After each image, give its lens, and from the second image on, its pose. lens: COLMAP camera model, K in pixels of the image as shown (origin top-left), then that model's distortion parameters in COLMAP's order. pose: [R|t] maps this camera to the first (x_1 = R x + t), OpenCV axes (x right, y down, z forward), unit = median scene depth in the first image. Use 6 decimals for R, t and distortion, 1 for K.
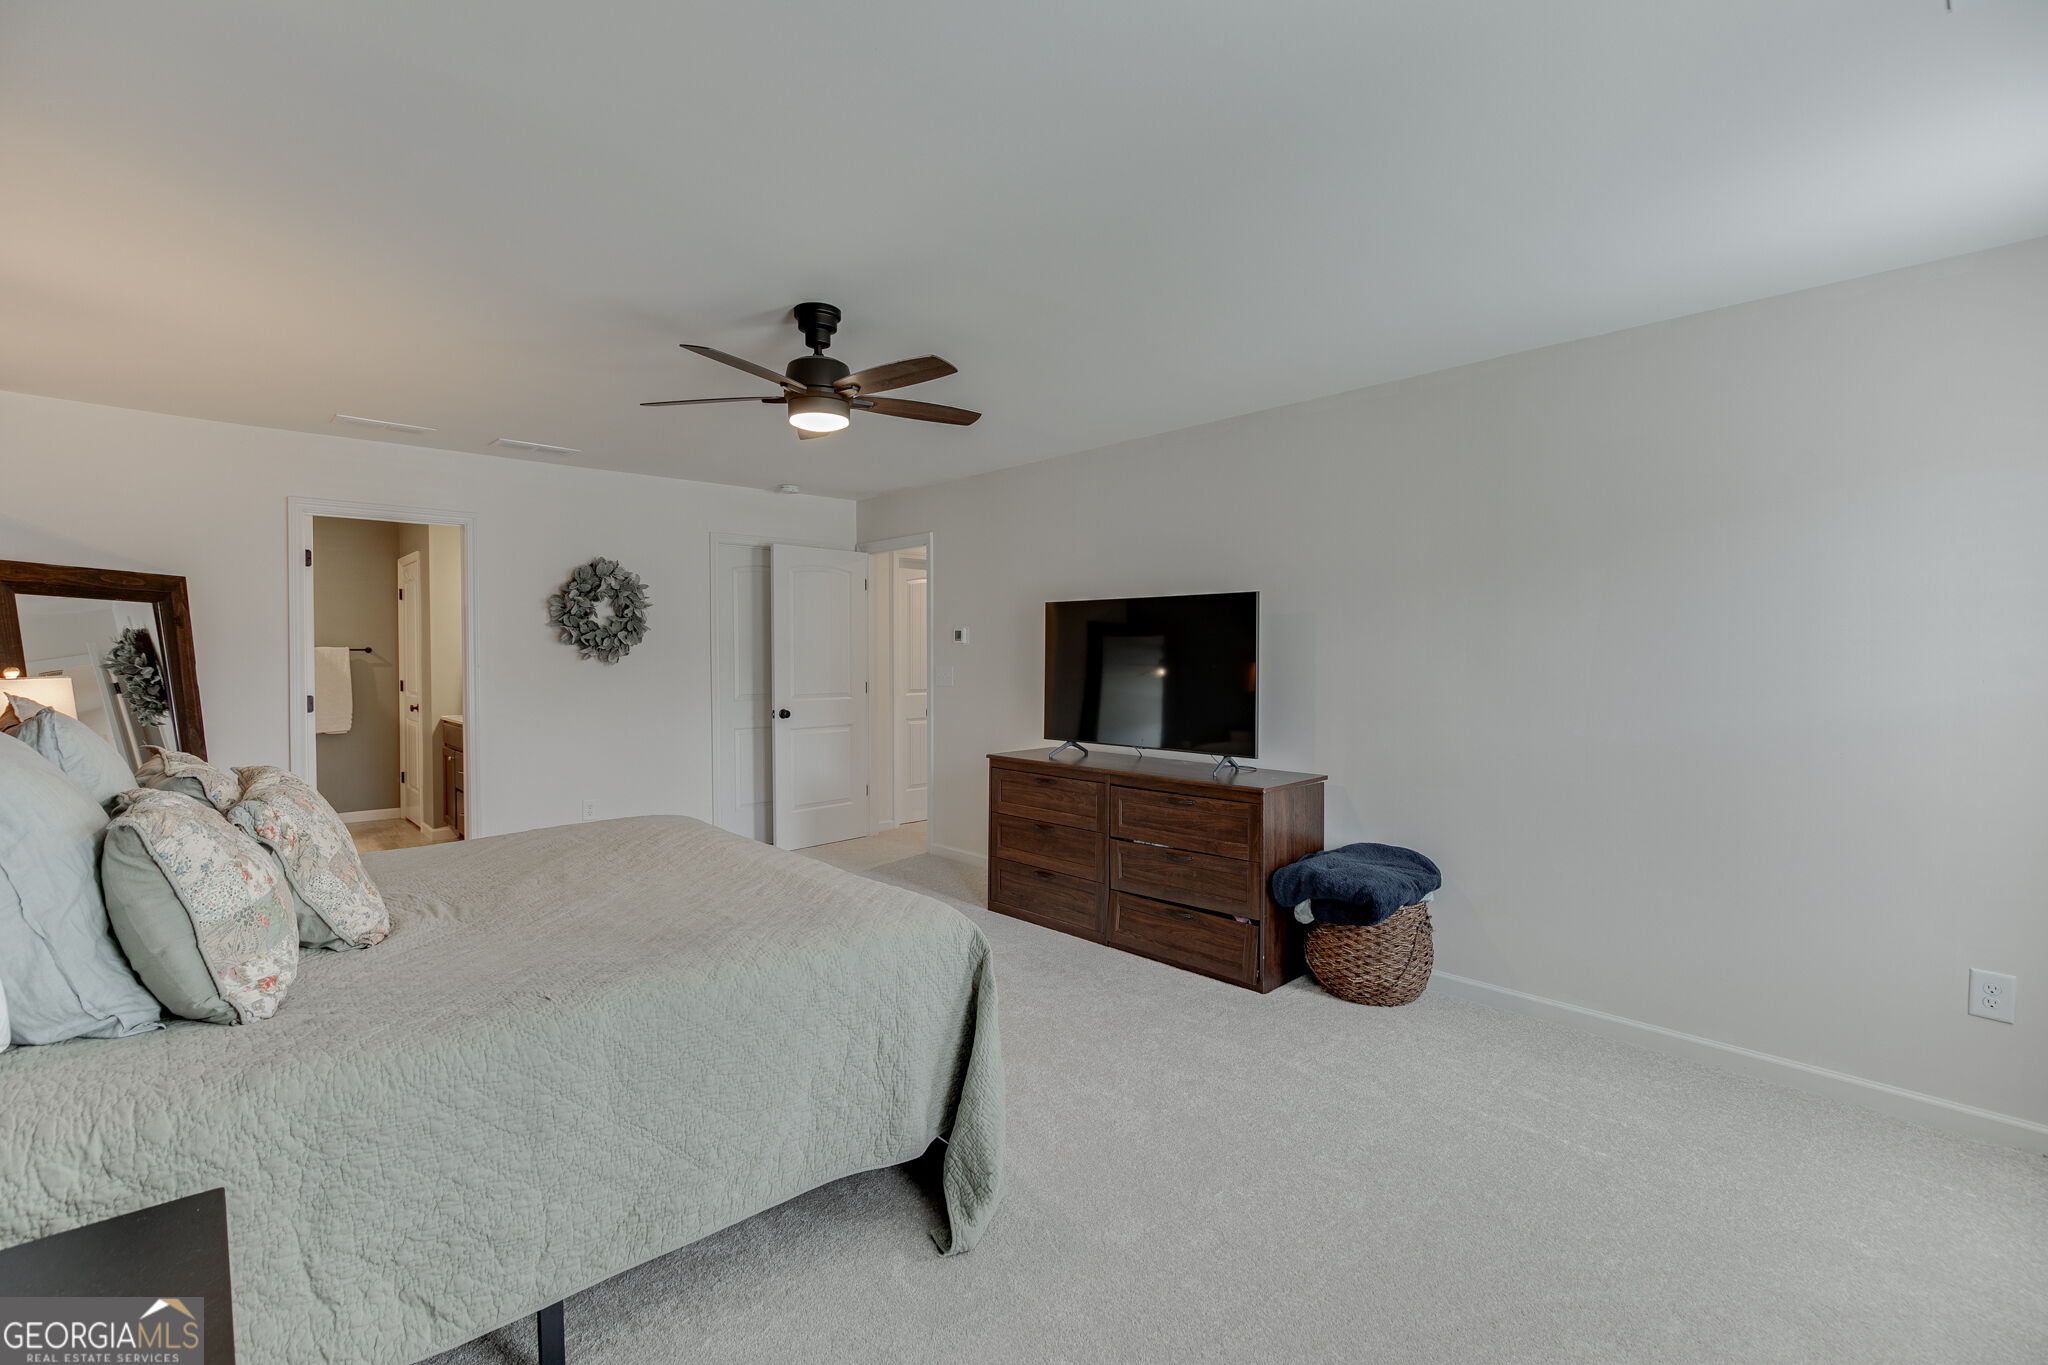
lens RADIAL K [[920.9, 0, 1030.6], [0, 920.9, 681.4], [0, 0, 1]] dist [-0.007642, 0.005778]
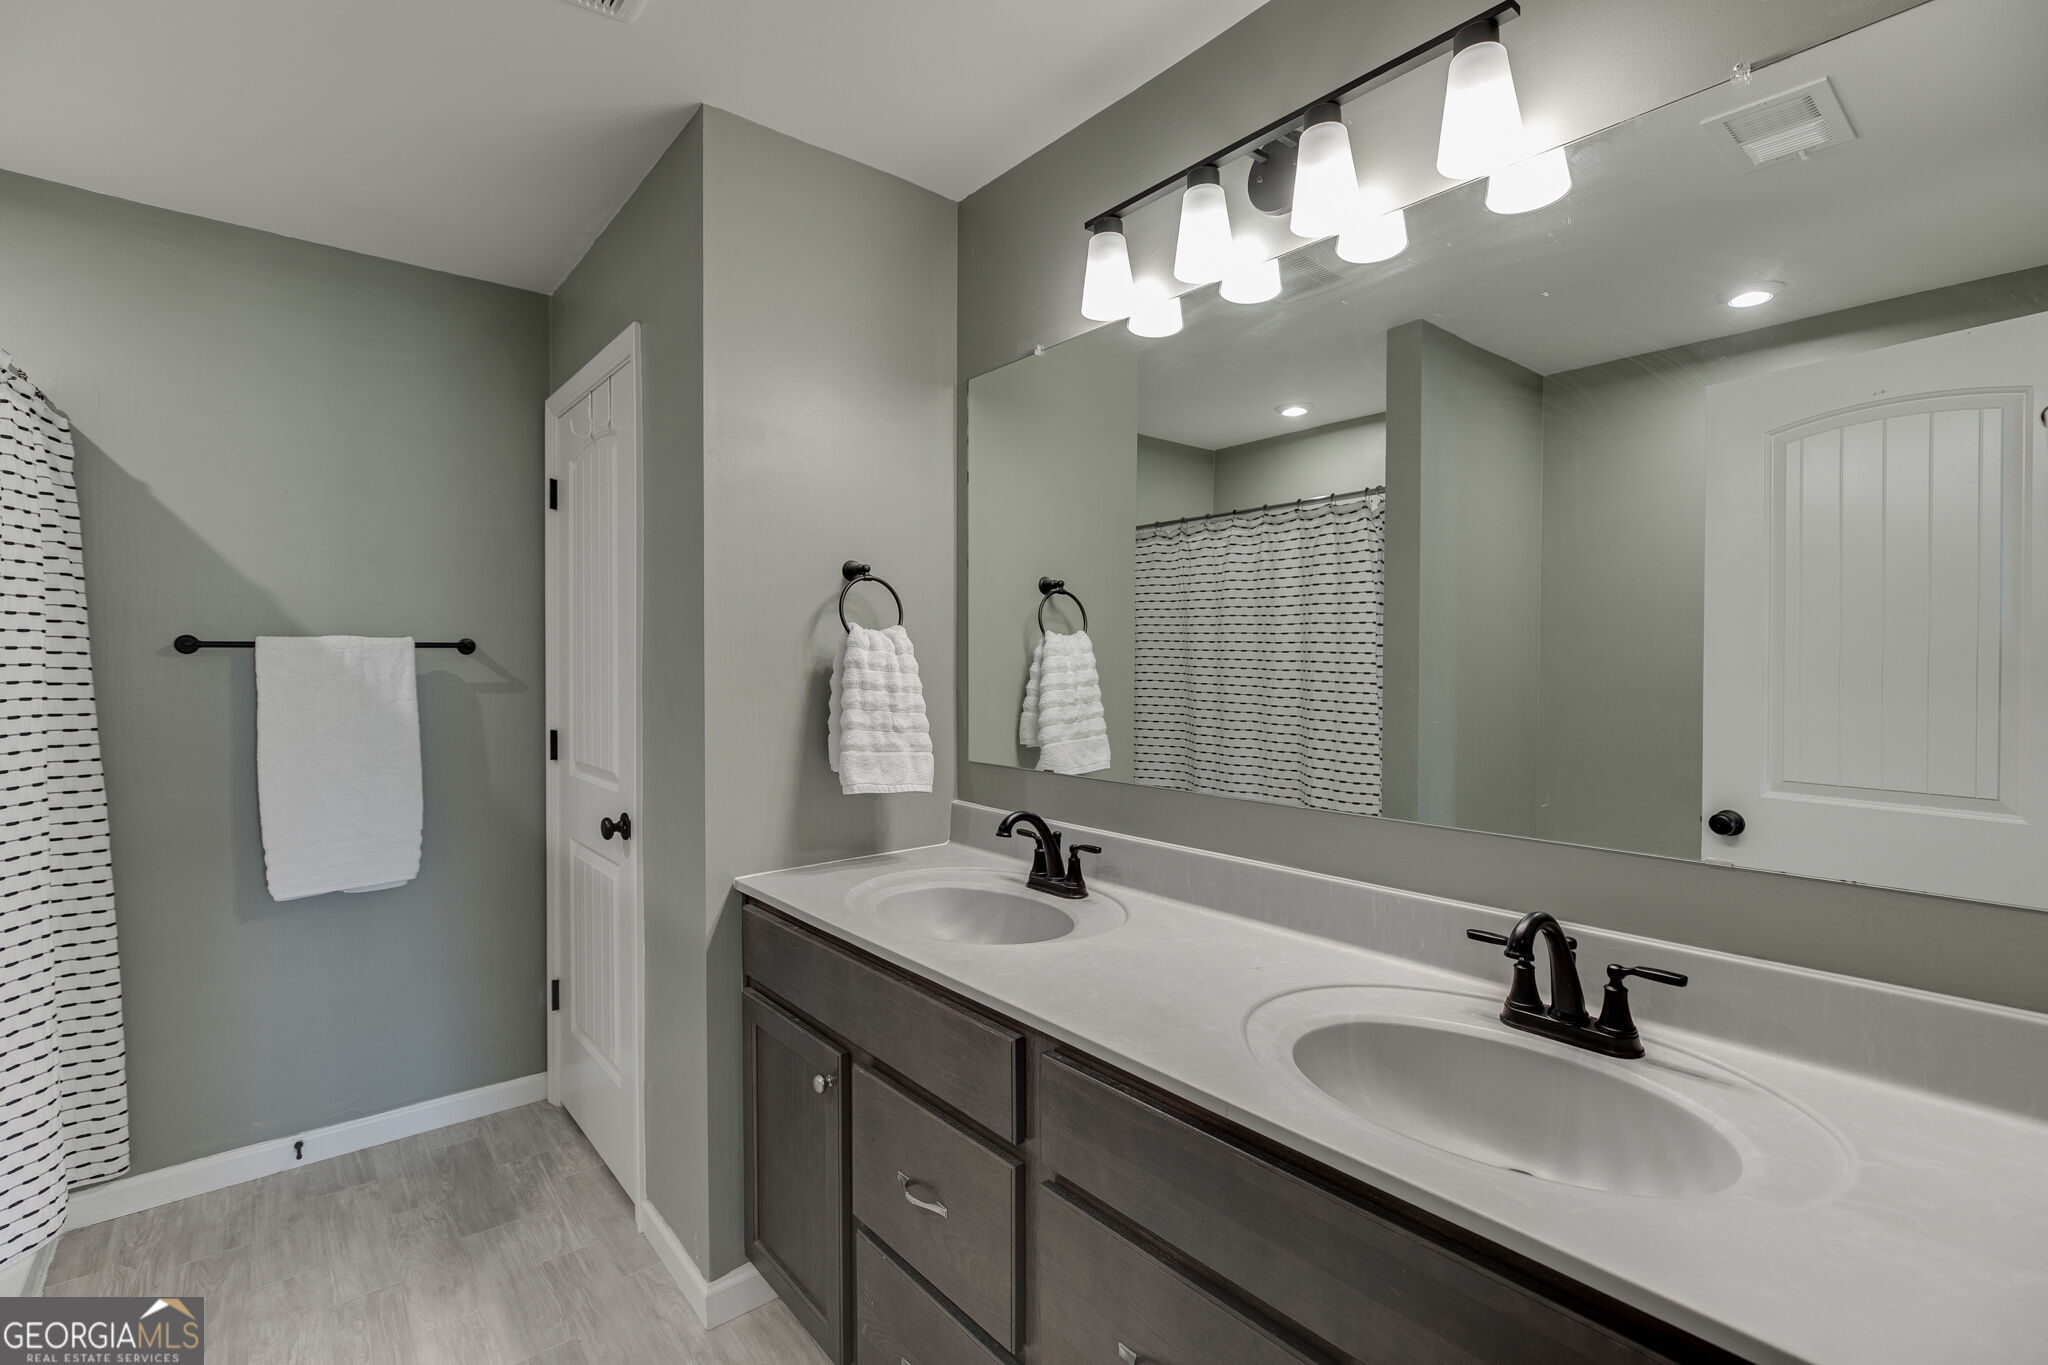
lens RADIAL K [[920.9, 0, 1070.1], [0, 920.9, 676.0], [0, 0, 1]] dist [-0.007642, 0.005778]
pose [[0.999873, -0.001366, -0.015853, -0.476335], [0.001209, 0.999950, -0.009930, -0.018909], [0.015866, 0.009909, 0.999825, 0.641033]]
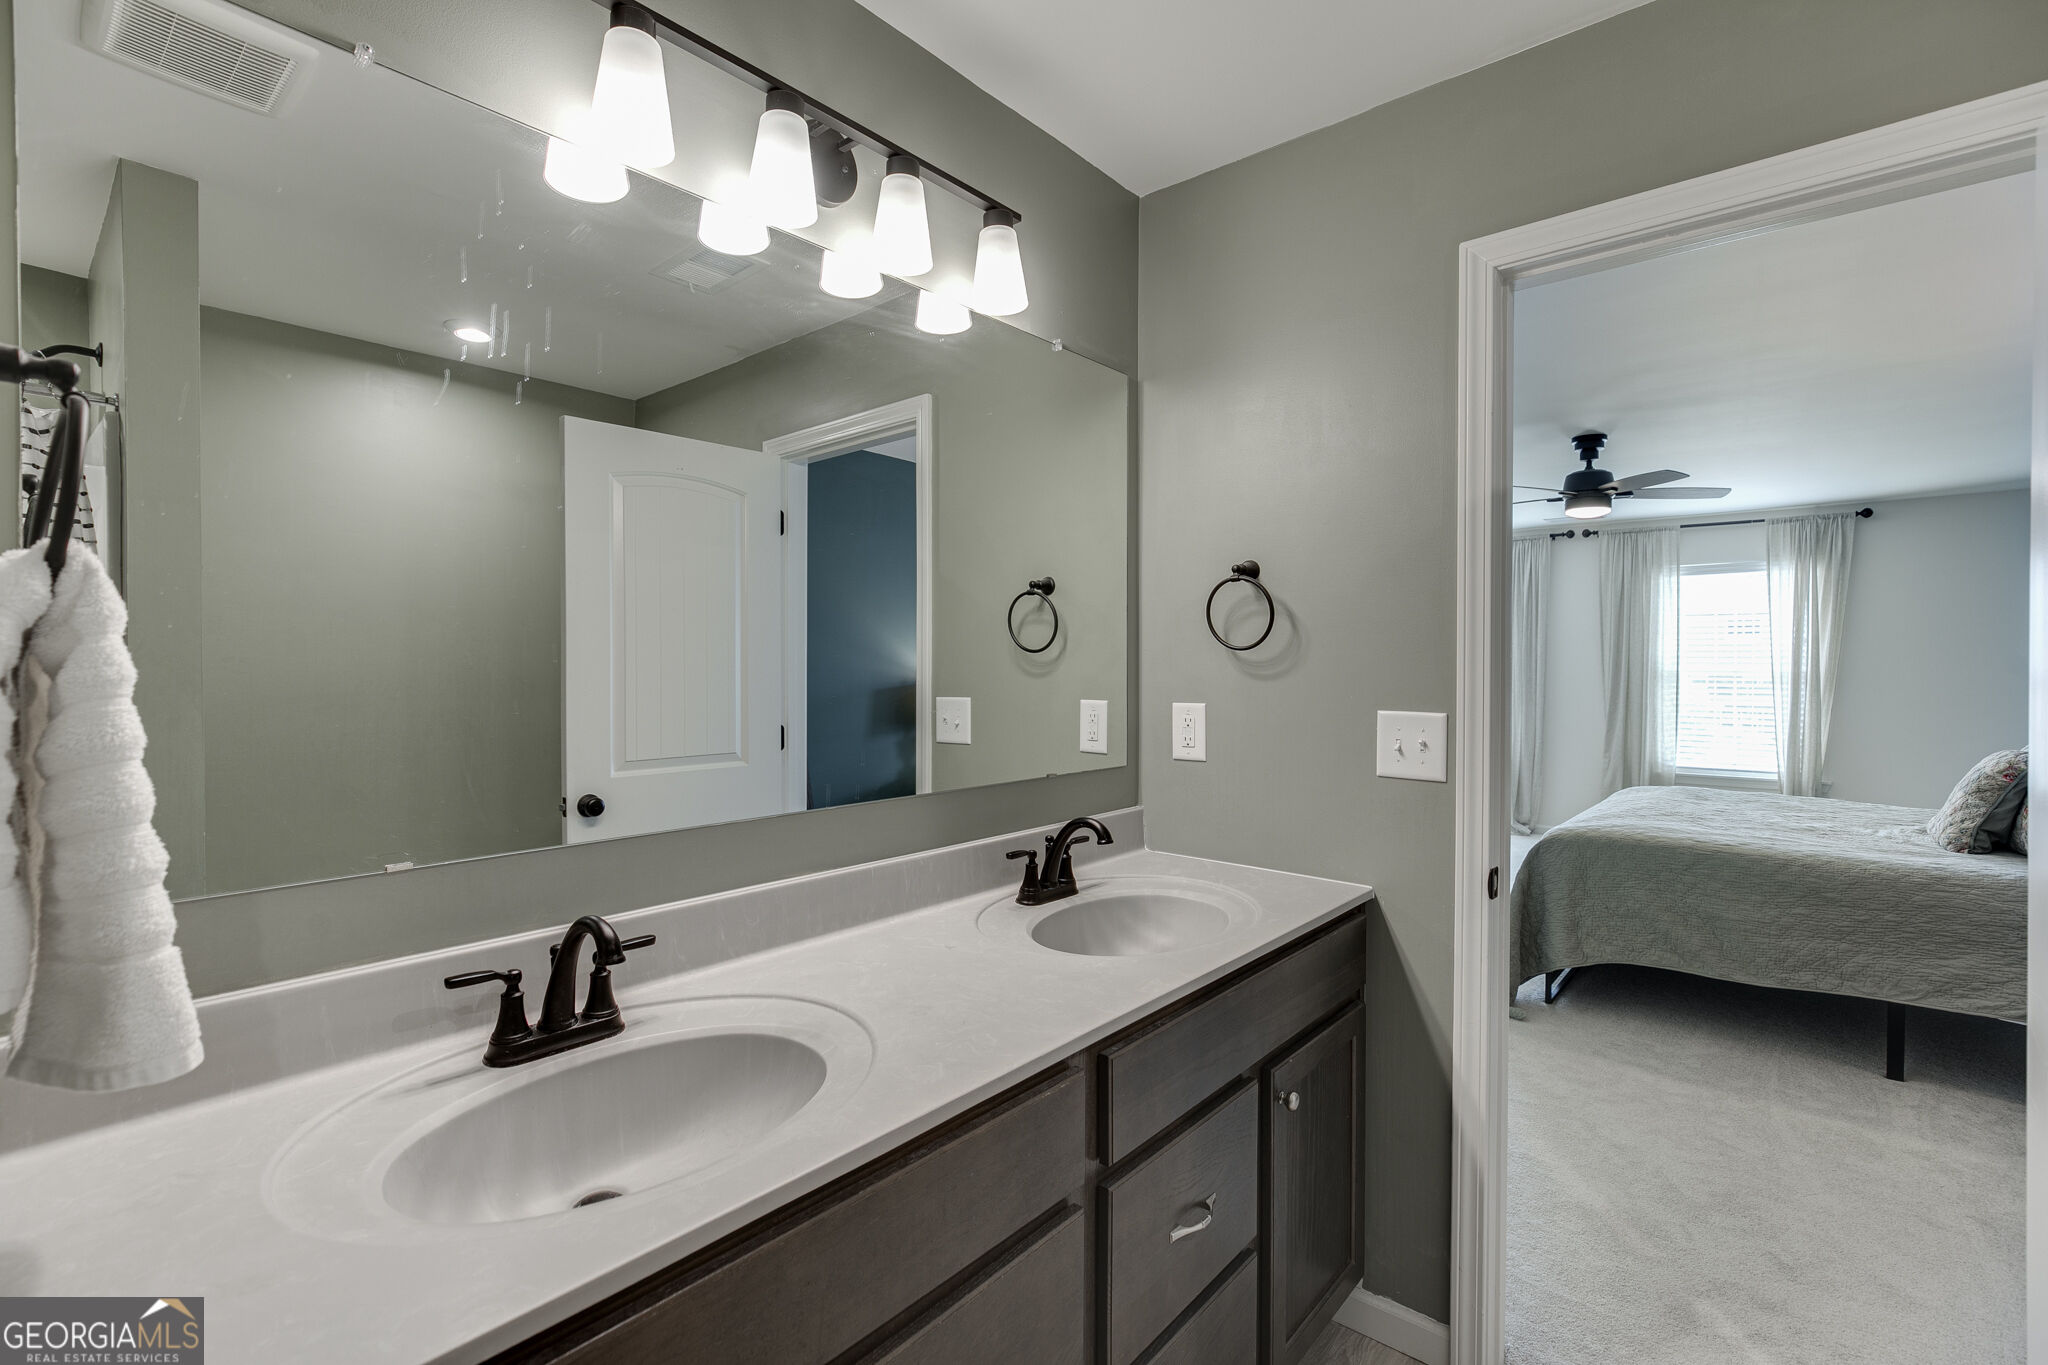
lens RADIAL K [[920.9, 0, 1028.7], [0, 920.9, 644.4], [0, 0, 1]] dist [-0.007642, 0.005778]
pose [[-0.106511, 0.027840, 0.993922, -0.558975], [0.027665, 0.999304, -0.025026, -0.019867], [-0.993927, 0.024831, -0.107207, 0.737434]]
